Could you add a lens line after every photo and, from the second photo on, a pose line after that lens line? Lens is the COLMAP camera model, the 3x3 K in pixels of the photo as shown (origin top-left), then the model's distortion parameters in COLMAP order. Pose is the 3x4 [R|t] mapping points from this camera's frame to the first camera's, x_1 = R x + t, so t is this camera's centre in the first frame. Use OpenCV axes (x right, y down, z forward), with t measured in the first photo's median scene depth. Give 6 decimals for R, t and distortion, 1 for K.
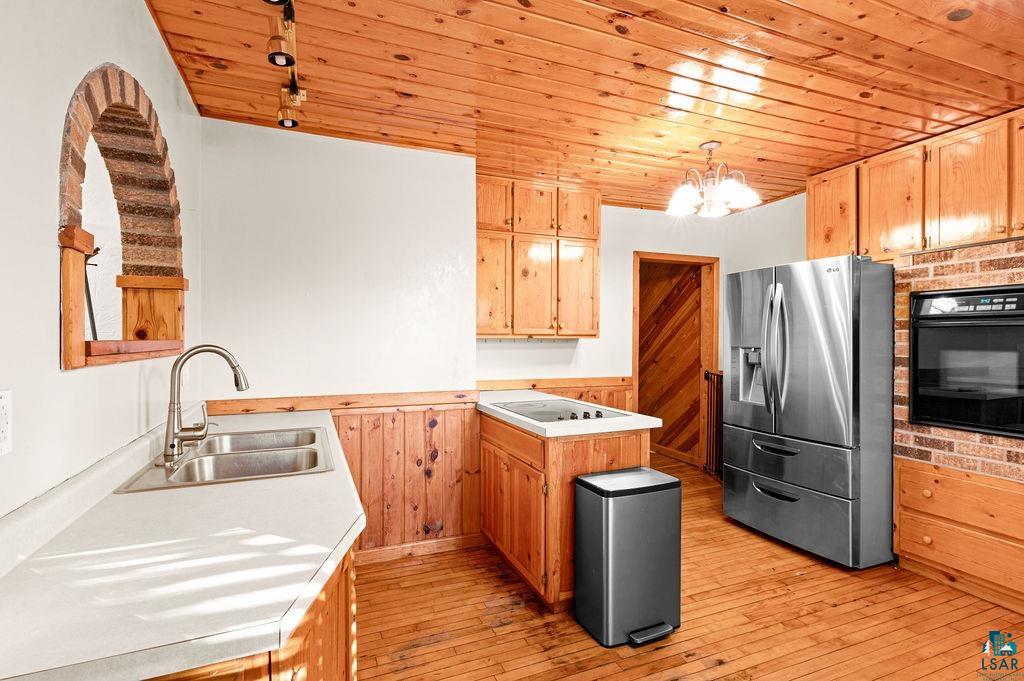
lens RADIAL K [[492.2, 0, 509.2], [0, 492.2, 338.6], [0, 0, 1]] dist [-0.005306, 0.002668]
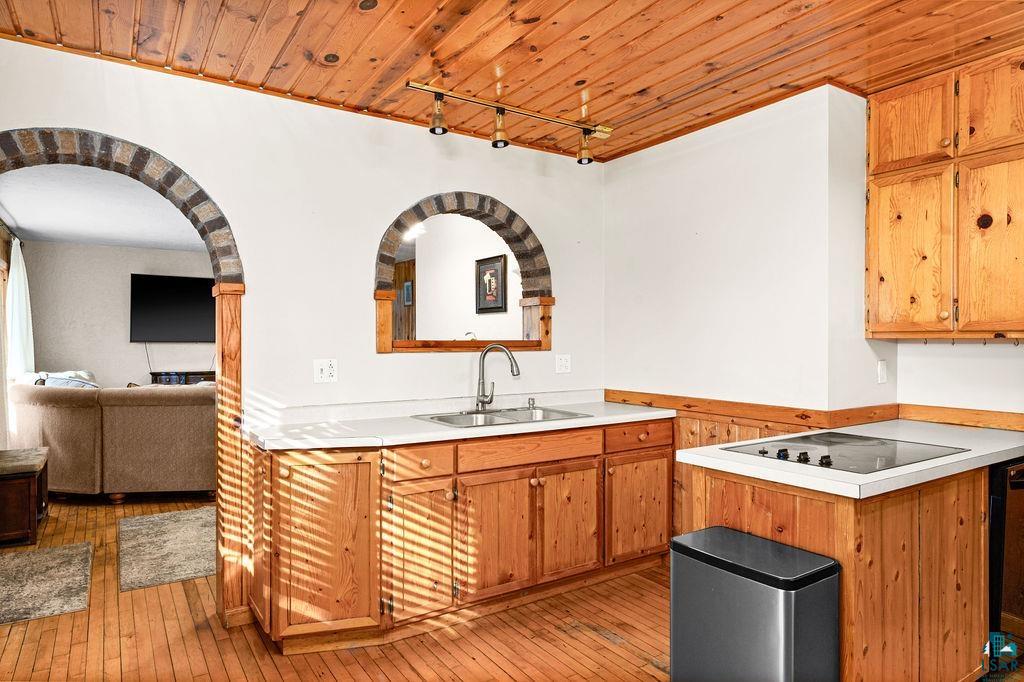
lens RADIAL K [[619.8, 0, 510.0], [0, 619.8, 342.3], [0, 0, 1]] dist [-0.004661, 0.000292]
pose [[0.176237, 0.003506, -0.984341, 0.876793], [0.001634, 0.999991, 0.003854, 0.000573], [0.984346, -0.002288, 0.176230, 0.471631]]
